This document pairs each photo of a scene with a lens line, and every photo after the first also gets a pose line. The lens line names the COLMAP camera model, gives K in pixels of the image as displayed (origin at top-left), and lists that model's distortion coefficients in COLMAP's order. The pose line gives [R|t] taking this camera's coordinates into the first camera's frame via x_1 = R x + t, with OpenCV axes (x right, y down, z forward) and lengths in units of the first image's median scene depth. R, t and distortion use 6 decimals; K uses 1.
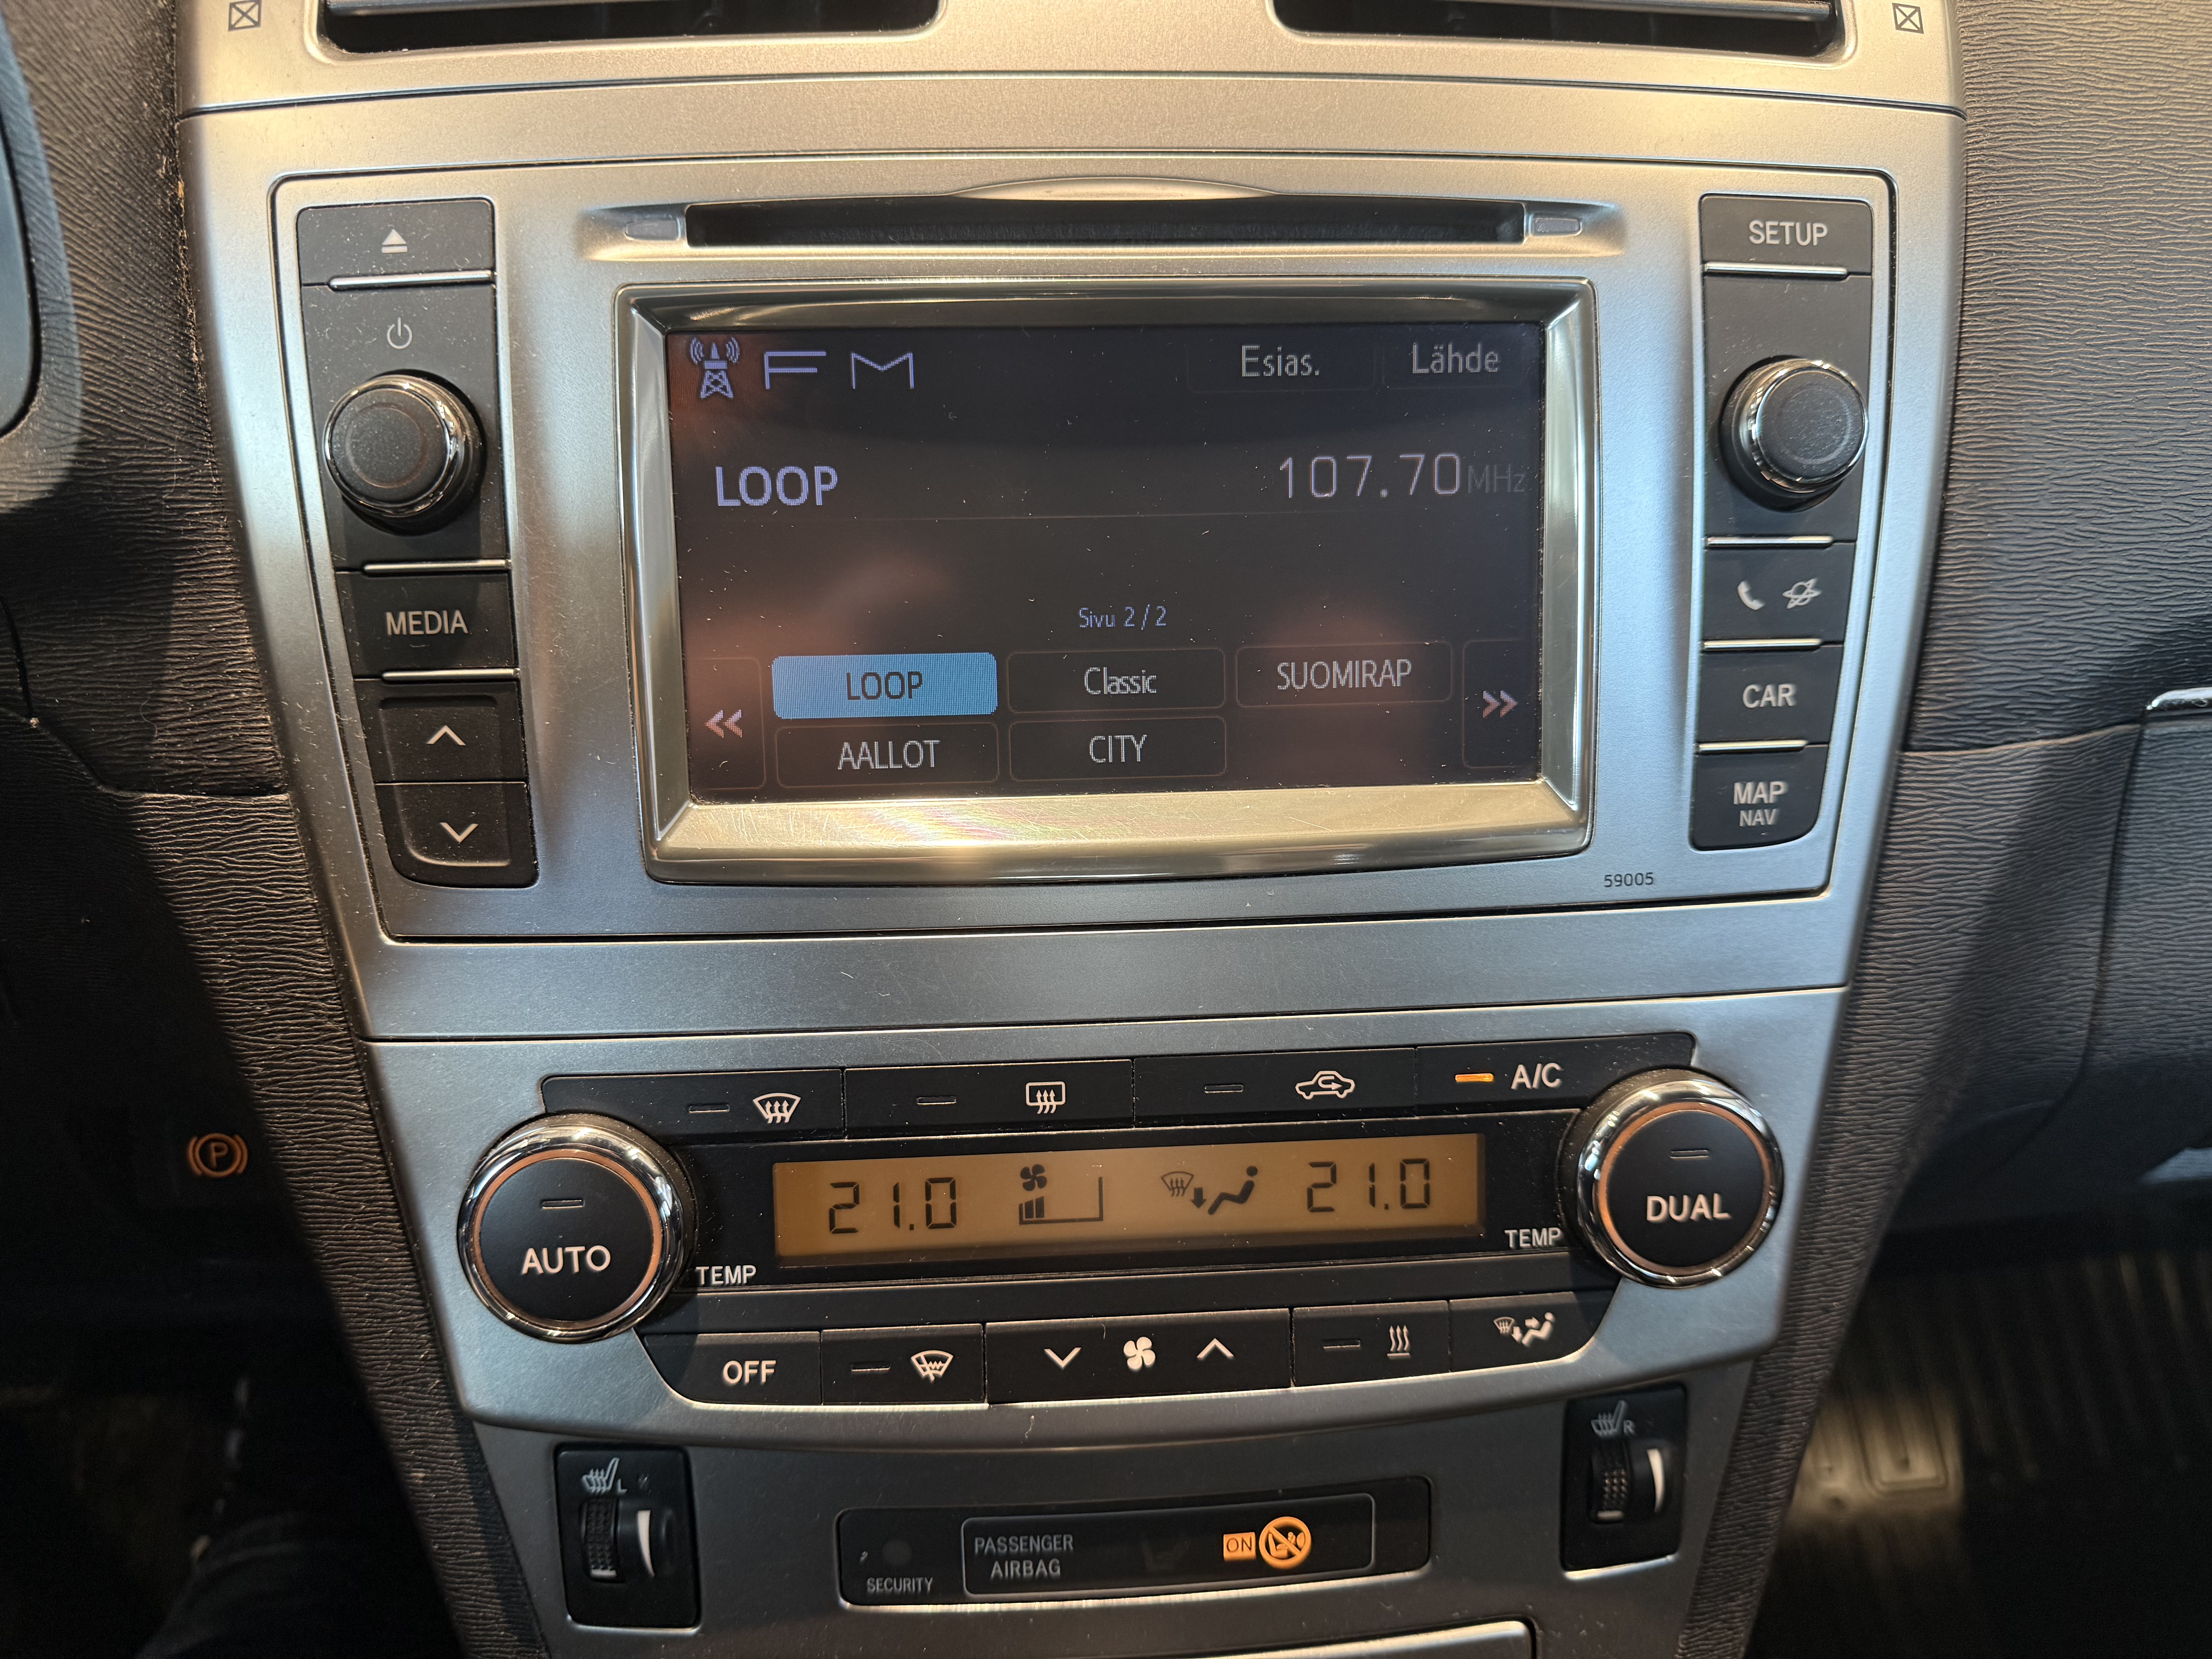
lens RADIAL K [[1520.2, 0, 1106.0], [0, 1520.2, 829.5], [0, 0, 1]] dist [0.001840, 0.000695]
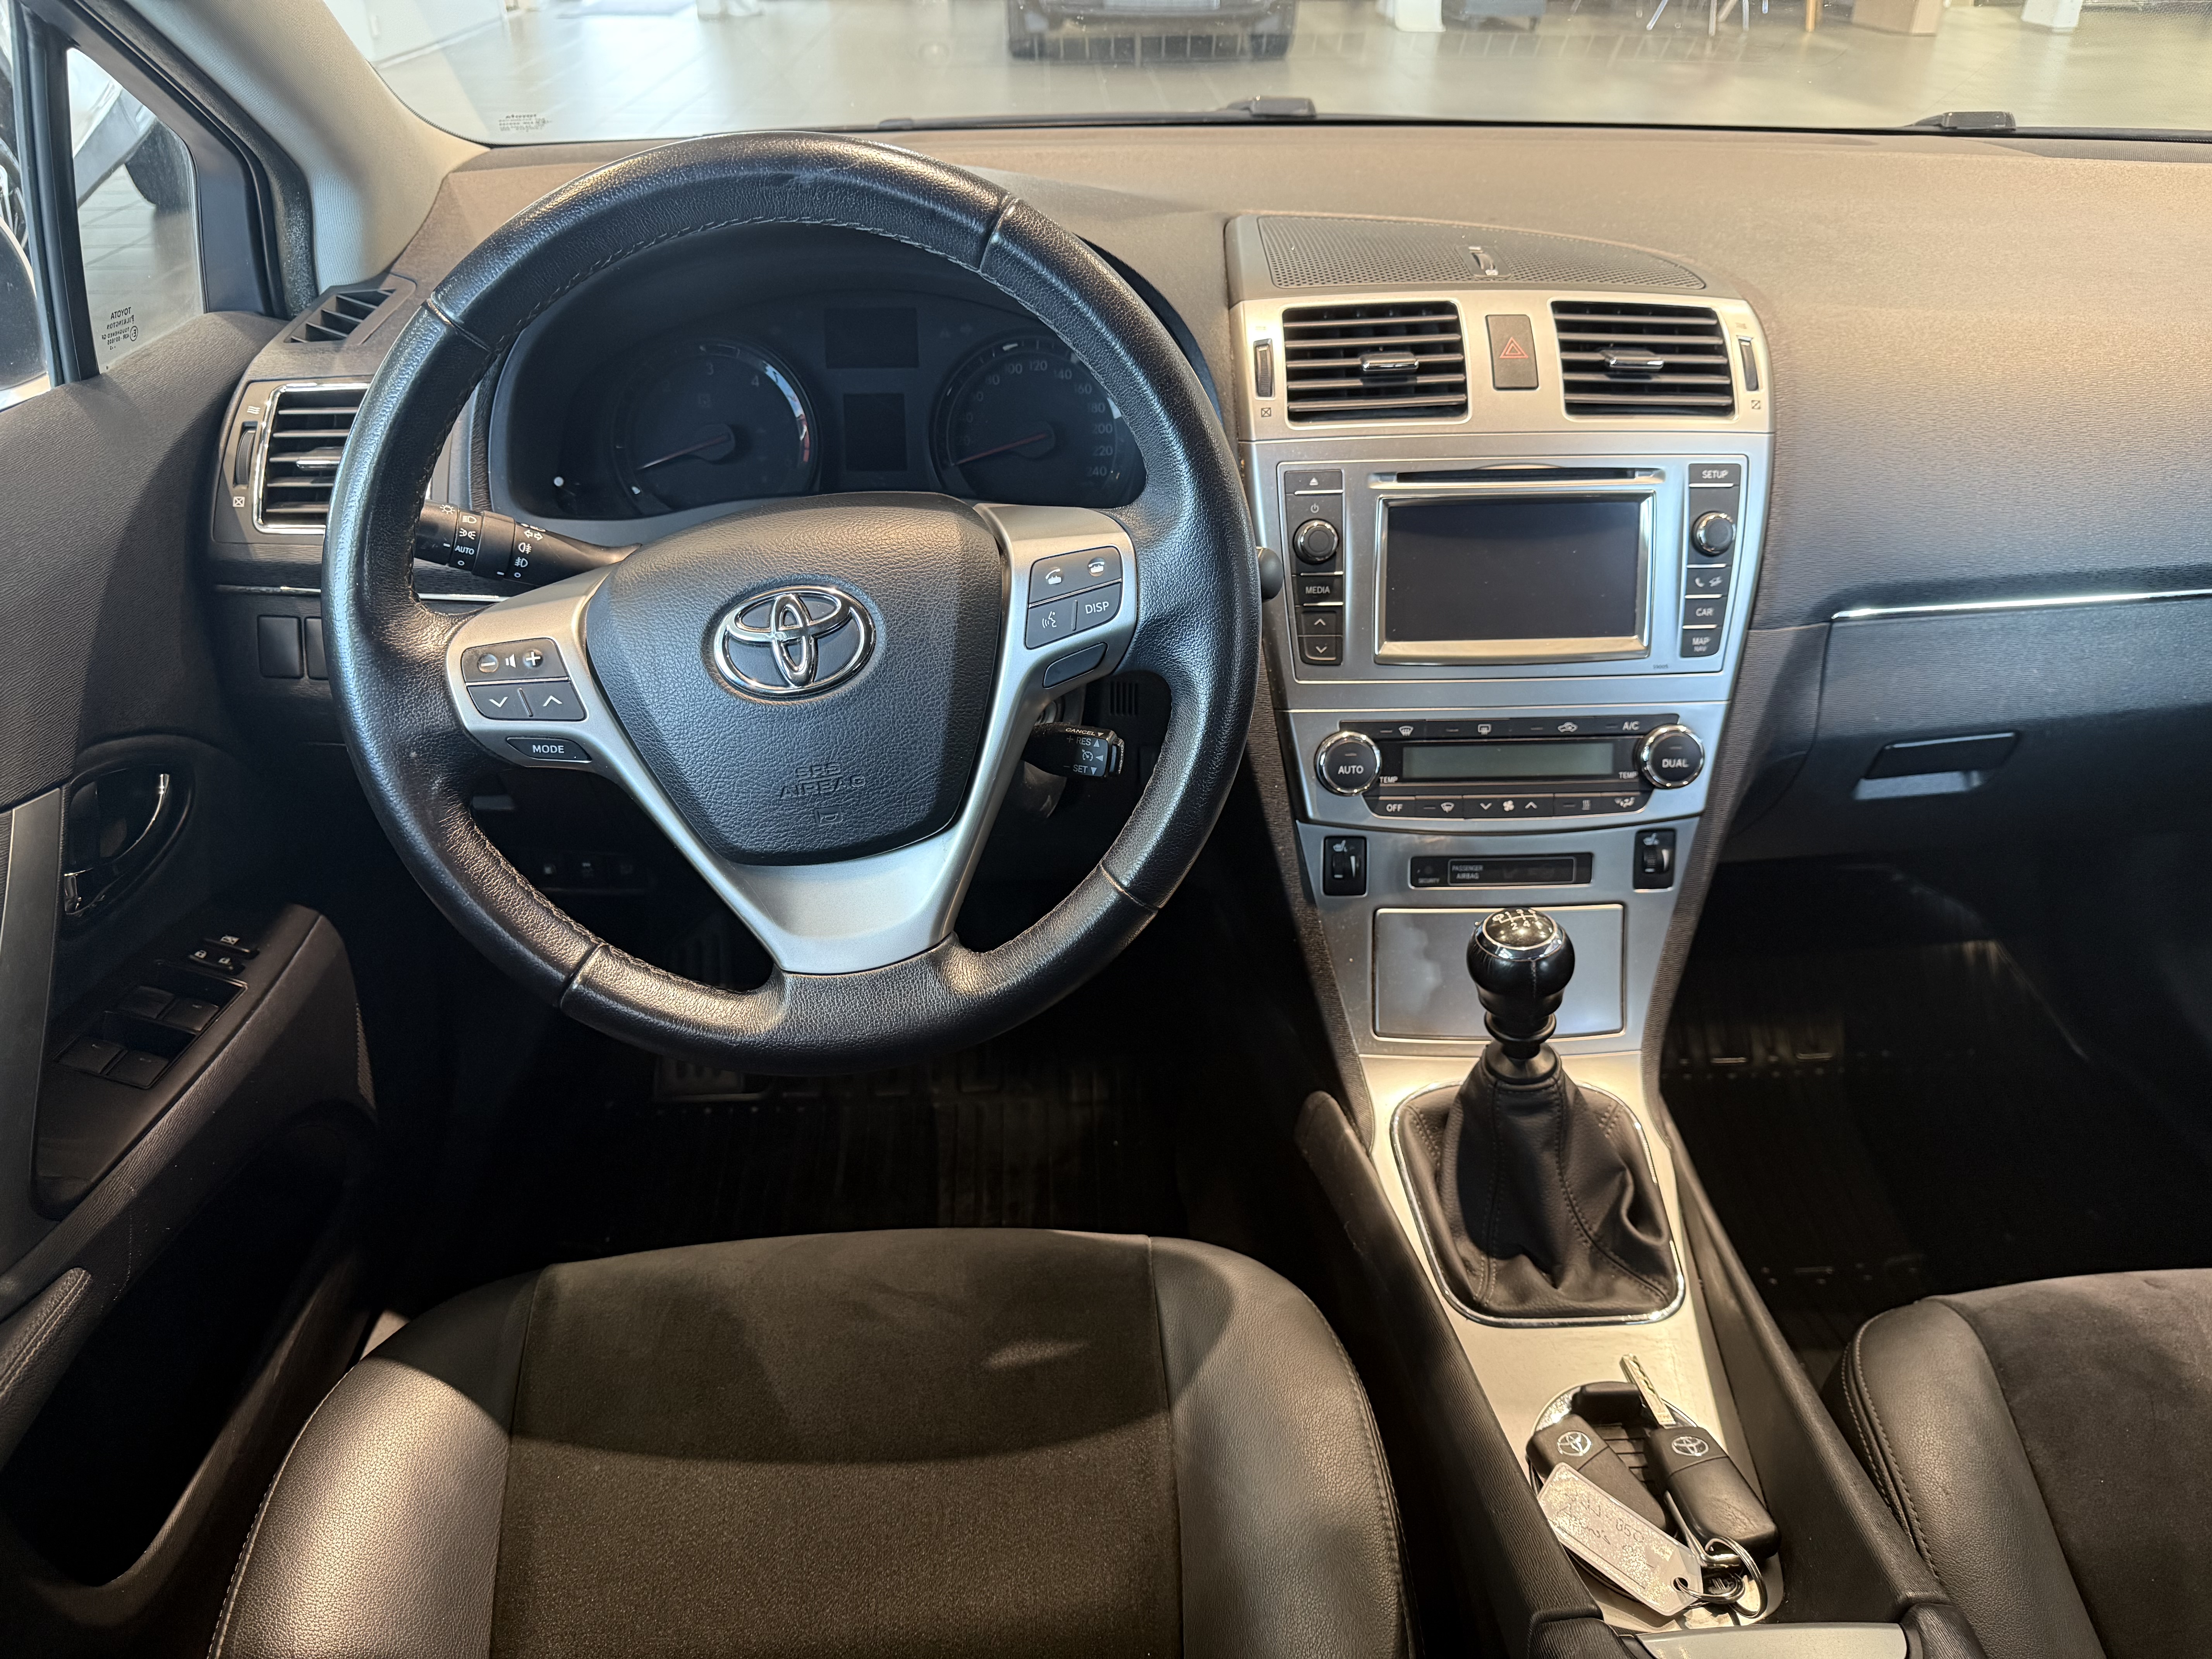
lens RADIAL K [[1539.0, 0, 1106.0], [0, 1539.0, 829.5], [0, 0, 1]] dist [0.172574, -0.289000]
pose [[0.999794, 0.013230, -0.015405, -0.824968], [-0.012694, 0.999327, 0.034418, 0.288511], [0.015850, -0.034215, 0.999289, -2.497557]]
